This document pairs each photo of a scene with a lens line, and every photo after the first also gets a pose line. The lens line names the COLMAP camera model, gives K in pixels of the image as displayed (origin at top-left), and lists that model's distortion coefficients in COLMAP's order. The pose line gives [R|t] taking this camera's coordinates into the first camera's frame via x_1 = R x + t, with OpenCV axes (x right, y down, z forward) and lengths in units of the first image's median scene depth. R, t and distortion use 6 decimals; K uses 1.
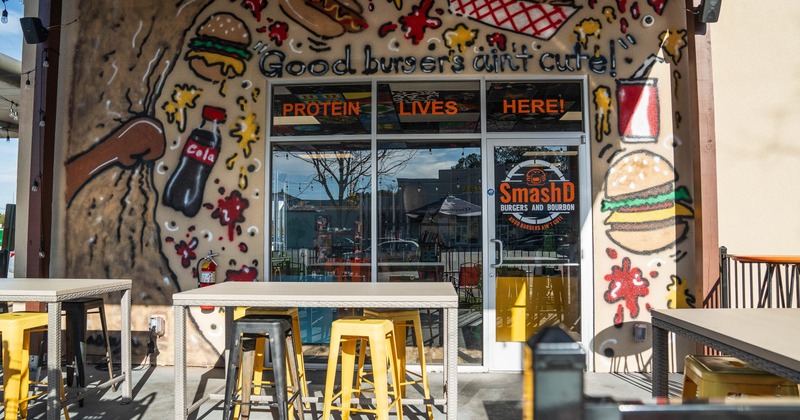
lens RADIAL K [[551.8, 0, 400.0], [0, 551.8, 210.0], [0, 0, 1]] dist [-0.129789, 0.089090]
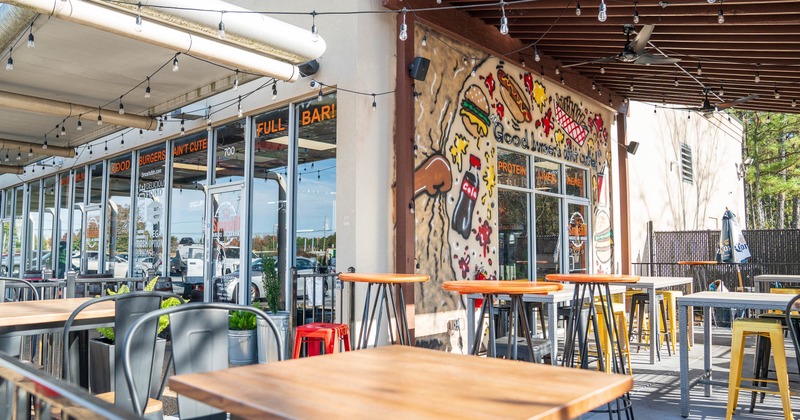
lens RADIAL K [[551.8, 0, 400.0], [0, 551.8, 210.0], [0, 0, 1]] dist [-0.129789, 0.089090]
pose [[0.647963, 0.063782, 0.758996, -1.480858], [-0.044766, 0.997954, -0.045645, 0.010700], [-0.760355, -0.004401, 0.649493, 0.265743]]
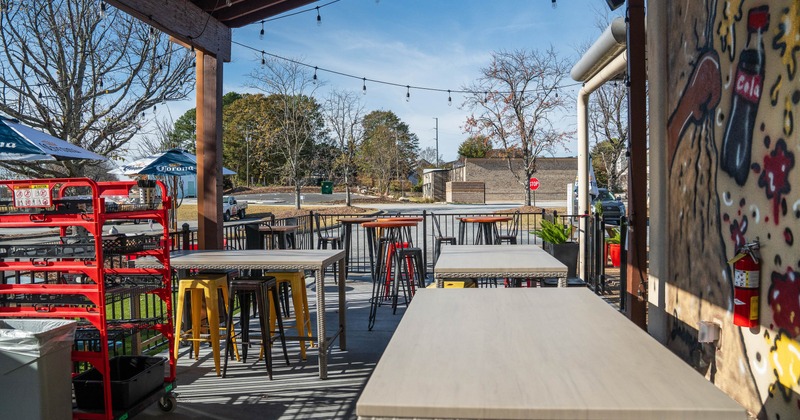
lens RADIAL K [[551.8, 0, 400.0], [0, 551.8, 210.0], [0, 0, 1]] dist [-0.129789, 0.089090]
pose [[-0.076531, 0.030386, -0.996604, 0.299089], [0.068002, 0.997367, 0.025188, -0.001784], [0.994746, -0.065844, -0.078396, 0.625861]]
